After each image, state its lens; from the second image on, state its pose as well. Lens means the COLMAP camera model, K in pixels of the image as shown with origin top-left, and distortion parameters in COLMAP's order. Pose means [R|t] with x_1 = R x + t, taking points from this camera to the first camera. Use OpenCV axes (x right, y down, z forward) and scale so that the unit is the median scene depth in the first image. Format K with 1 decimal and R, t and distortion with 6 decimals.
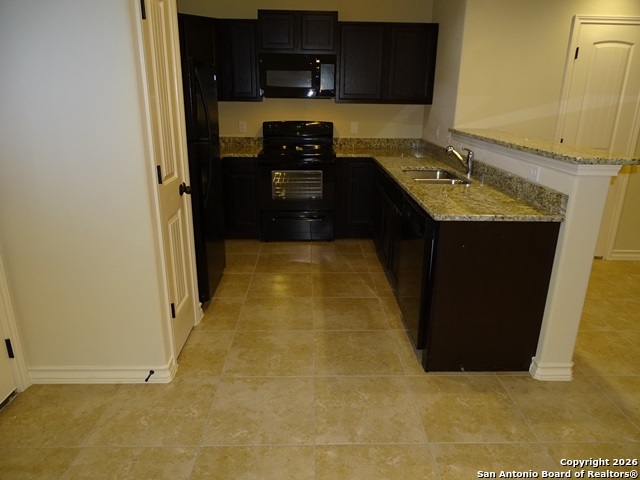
lens RADIAL K [[455.9, 0, 319.8], [0, 455.9, 236.8], [0, 0, 1]] dist [-0.001644, -0.001088]
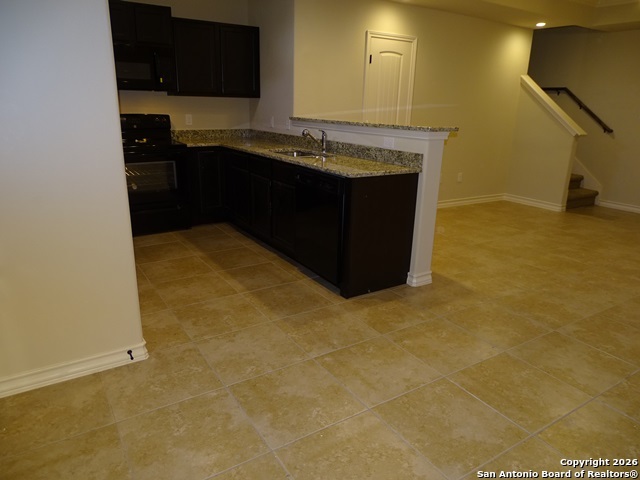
lens RADIAL K [[455.9, 0, 319.8], [0, 455.9, 236.8], [0, 0, 1]] dist [-0.001644, -0.001088]
pose [[0.855616, -0.141947, 0.497767, -0.374843], [0.144091, 0.988968, 0.034343, 0.055223], [-0.497151, 0.042339, 0.866631, -0.076197]]
